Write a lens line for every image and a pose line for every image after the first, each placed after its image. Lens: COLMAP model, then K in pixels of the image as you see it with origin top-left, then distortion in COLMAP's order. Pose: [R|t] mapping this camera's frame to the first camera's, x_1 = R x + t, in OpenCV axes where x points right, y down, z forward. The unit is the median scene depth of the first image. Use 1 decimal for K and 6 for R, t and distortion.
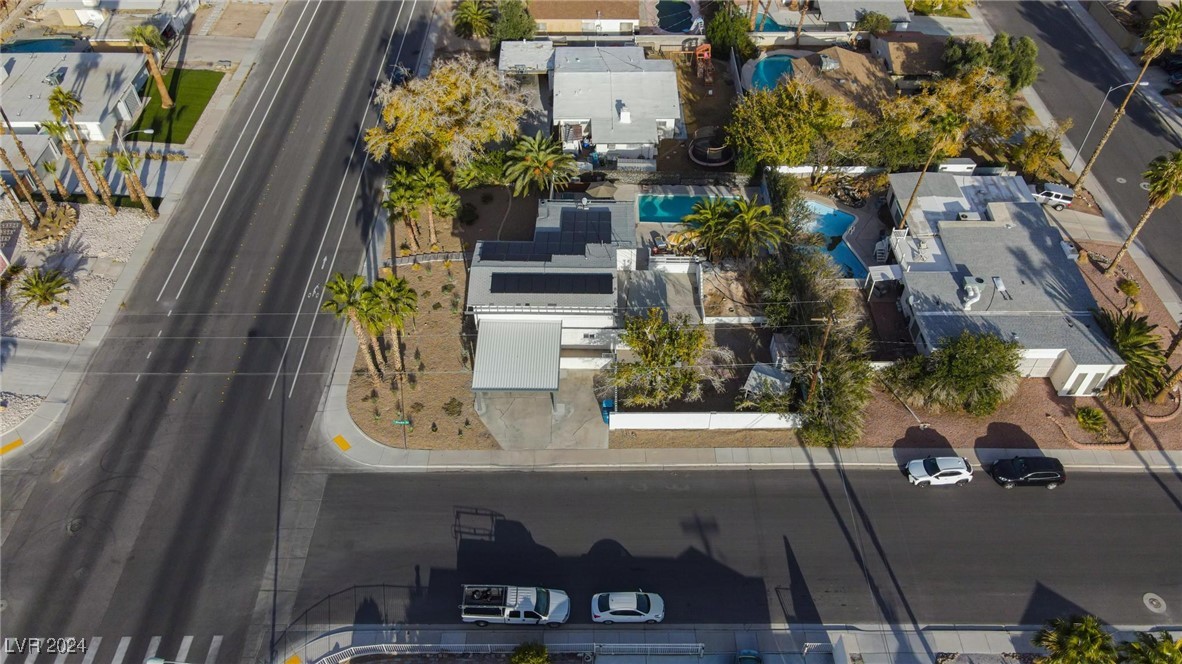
lens RADIAL K [[867.0, 0, 591.0], [0, 867.0, 332.0], [0, 0, 1]] dist [0.009866, 0.005372]
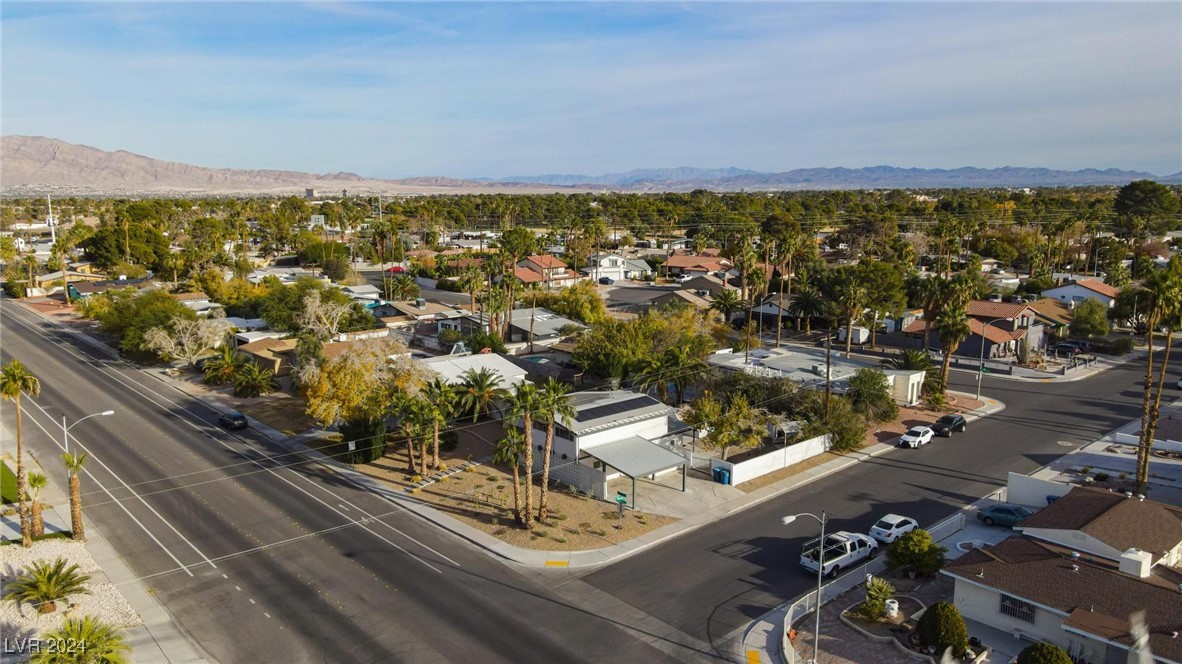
lens RADIAL K [[867.0, 0, 591.0], [0, 867.0, 332.0], [0, 0, 1]] dist [0.009866, 0.005372]
pose [[0.748255, -0.112021, 0.653885, -0.868466], [0.477726, 0.774884, -0.413923, 0.349465], [-0.460317, 0.622098, 0.633326, 0.246084]]
